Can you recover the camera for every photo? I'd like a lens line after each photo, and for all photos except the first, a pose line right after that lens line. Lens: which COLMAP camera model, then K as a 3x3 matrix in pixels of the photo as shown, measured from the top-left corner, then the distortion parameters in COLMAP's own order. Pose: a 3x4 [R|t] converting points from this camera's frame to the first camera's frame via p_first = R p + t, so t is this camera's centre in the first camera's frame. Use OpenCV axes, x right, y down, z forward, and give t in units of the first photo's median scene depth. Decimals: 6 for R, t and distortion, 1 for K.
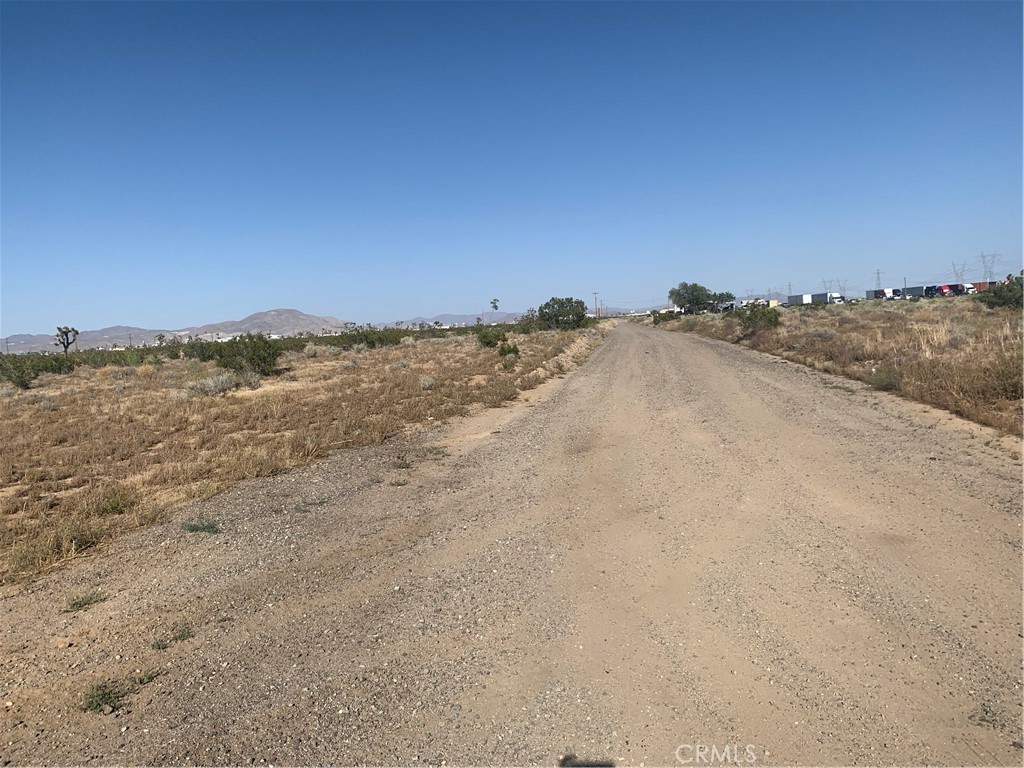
lens RADIAL K [[762.5, 0, 512.0], [0, 762.5, 384.0], [0, 0, 1]] dist [0.045929, -0.069725]
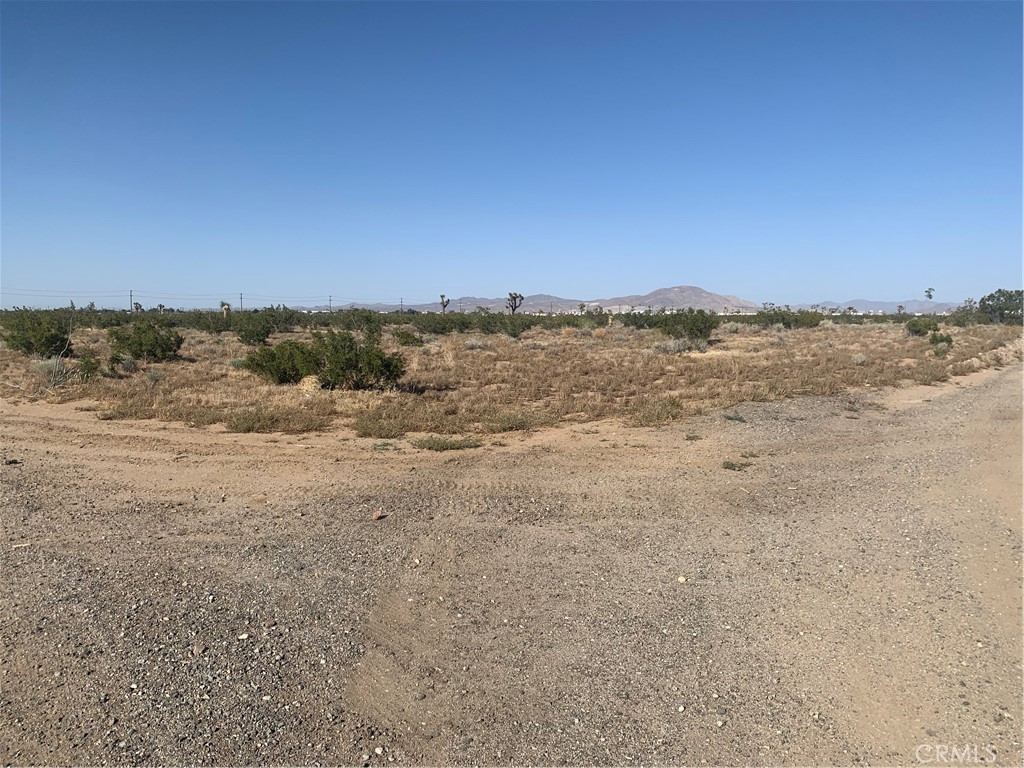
lens RADIAL K [[765.0, 0, 512.0], [0, 765.0, 384.0], [0, 0, 1]] dist [0.031741, -0.044760]
pose [[0.871821, 0.110668, -0.477159, -0.007133], [-0.097280, 0.993857, 0.052765, 0.016171], [0.480068, 0.000416, 0.877231, -0.173556]]
